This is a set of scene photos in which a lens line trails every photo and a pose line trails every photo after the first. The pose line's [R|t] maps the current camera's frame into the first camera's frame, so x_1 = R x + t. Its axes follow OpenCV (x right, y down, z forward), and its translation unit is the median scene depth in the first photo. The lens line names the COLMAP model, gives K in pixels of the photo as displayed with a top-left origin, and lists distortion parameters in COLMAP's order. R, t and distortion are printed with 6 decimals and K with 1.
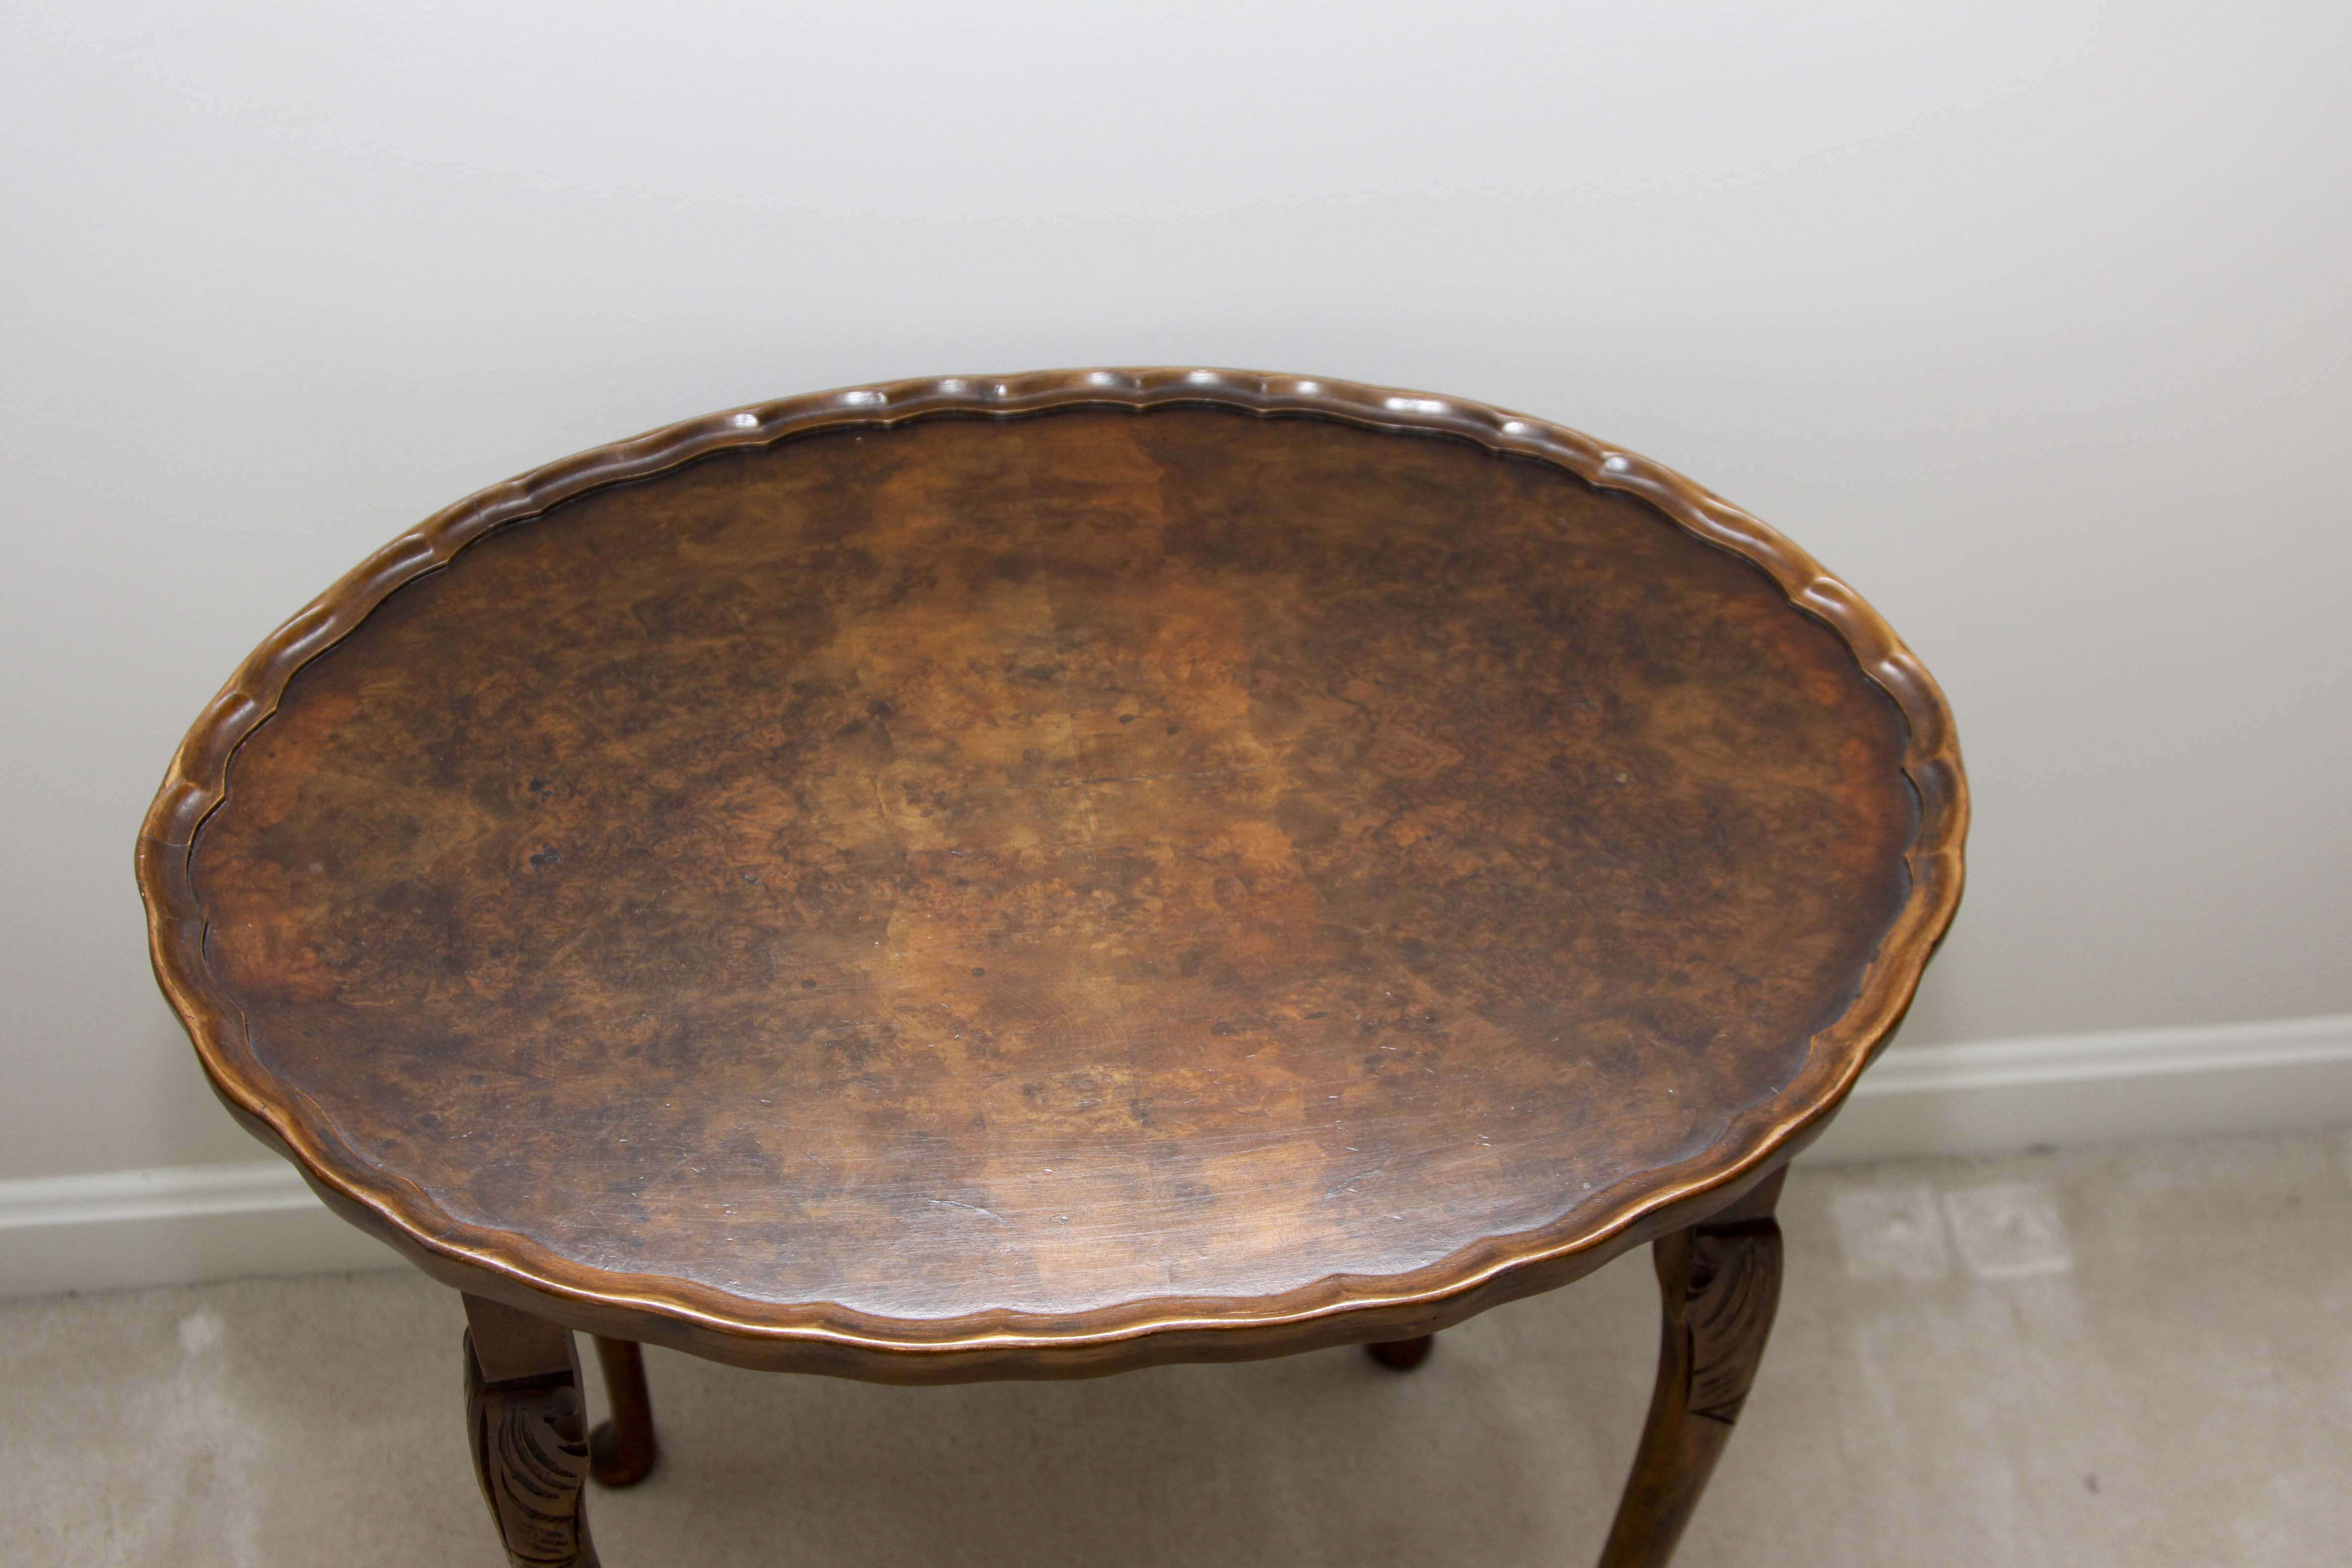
lens RADIAL K [[2915.6, 0, 1176.0], [0, 2915.6, 784.0], [0, 0, 1]] dist [-0.086242, 0.015400]
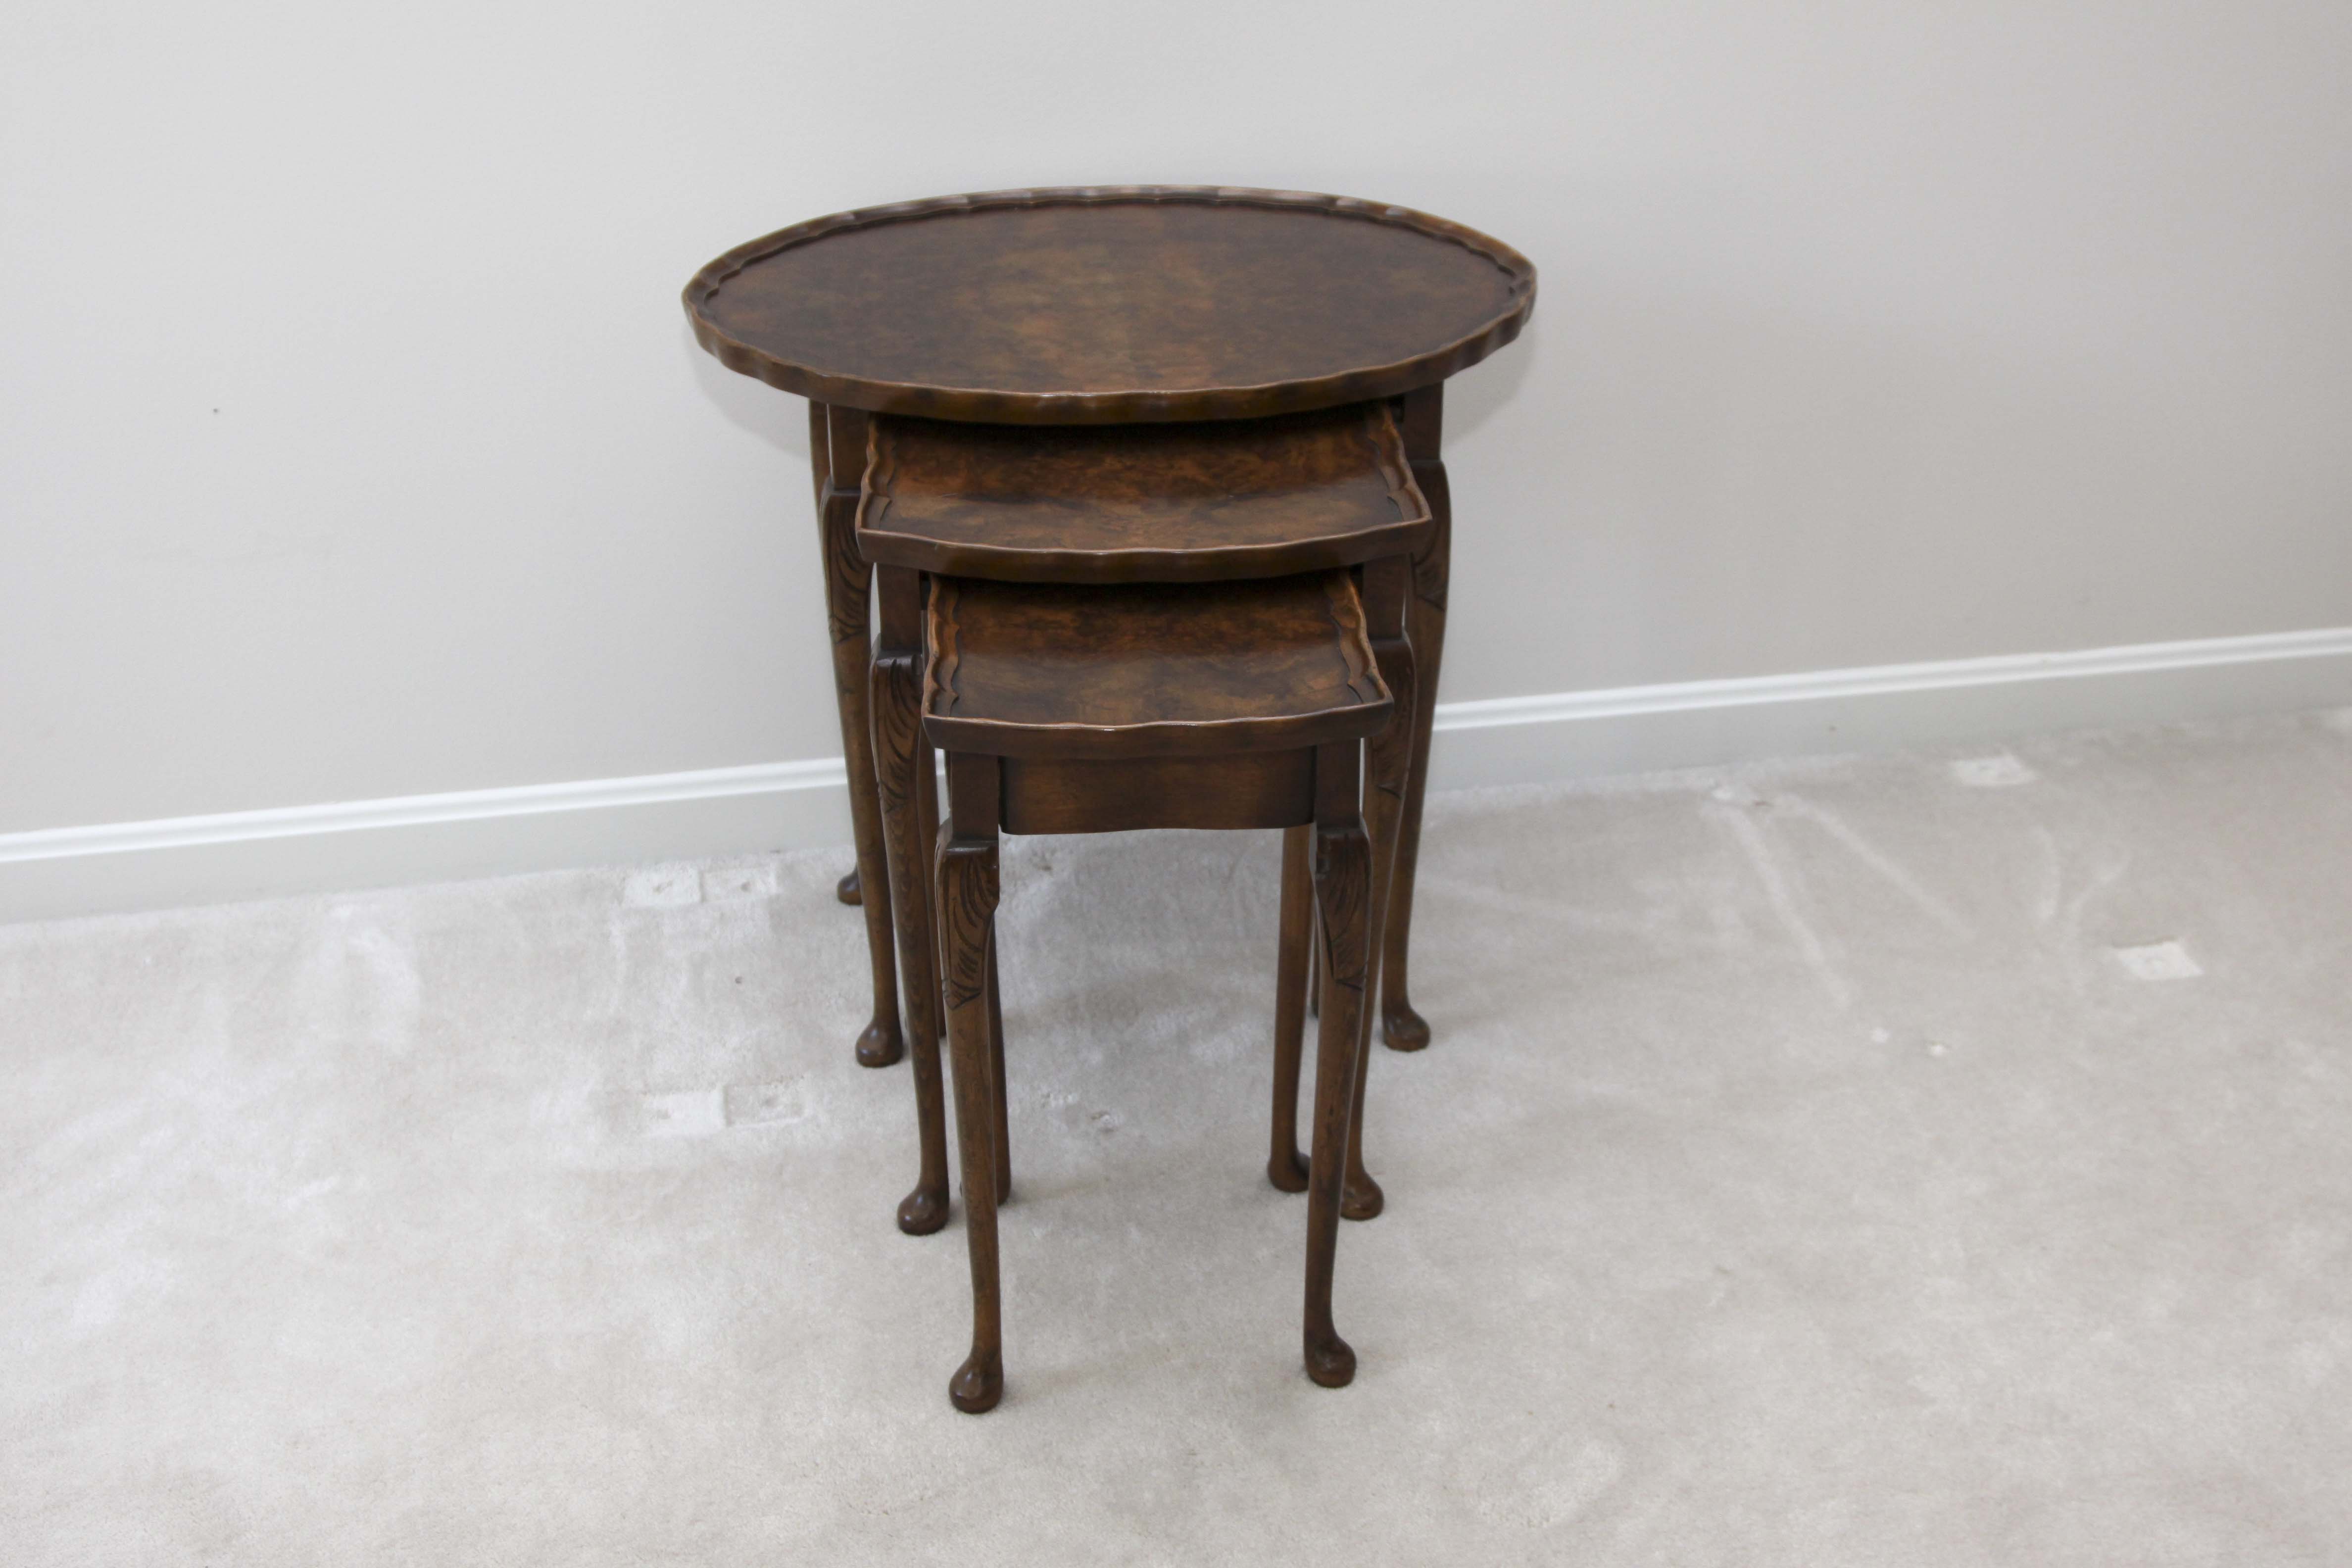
lens RADIAL K [[3156.1, 0, 1176.0], [0, 3156.1, 784.0], [0, 0, 1]] dist [-0.030074, -0.006485]
pose [[0.998145, -0.004993, -0.060669, 0.152532], [-0.012334, 0.959371, -0.281879, 1.017296], [0.059612, 0.282104, 0.957530, -1.126927]]
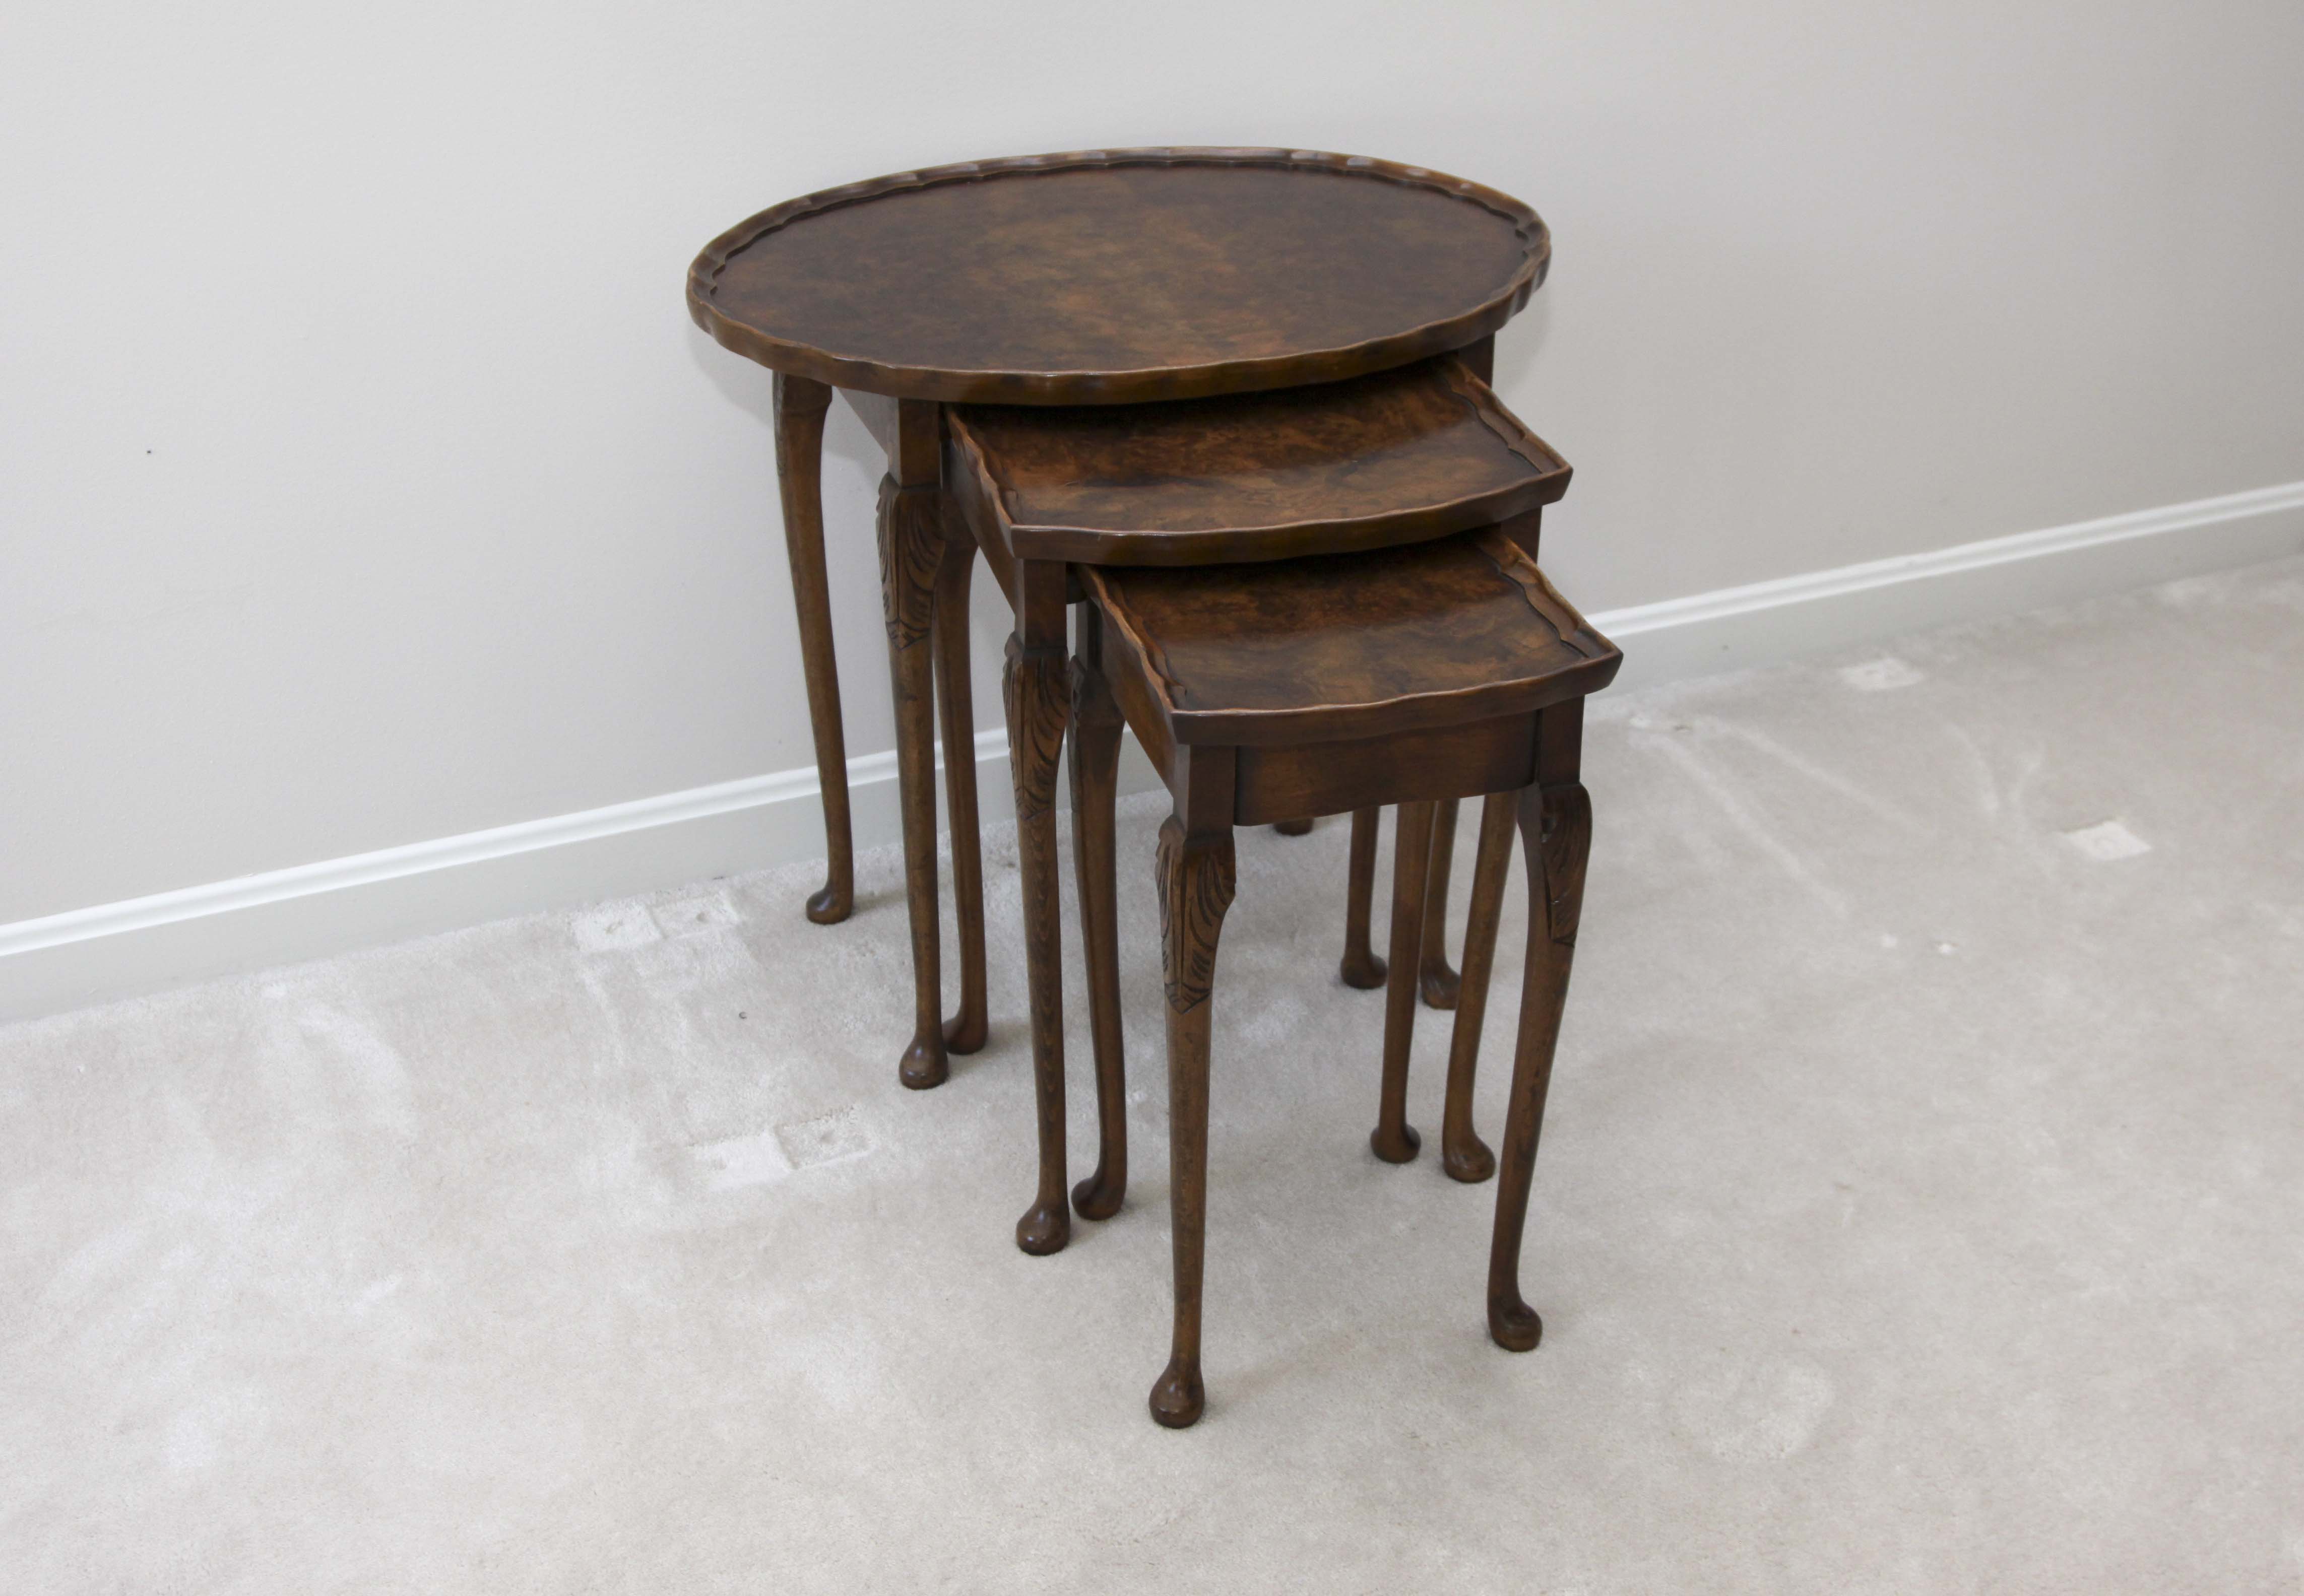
lens RADIAL K [[3221.6, 0, 1199.8], [0, 3221.6, 795.1], [0, 0, 1]] dist [-0.028700, -0.015435]
pose [[0.983929, -0.104673, 0.144664, -0.359069], [0.139230, 0.956991, -0.254527, 0.968303], [-0.111800, 0.270578, 0.956184, -1.100162]]
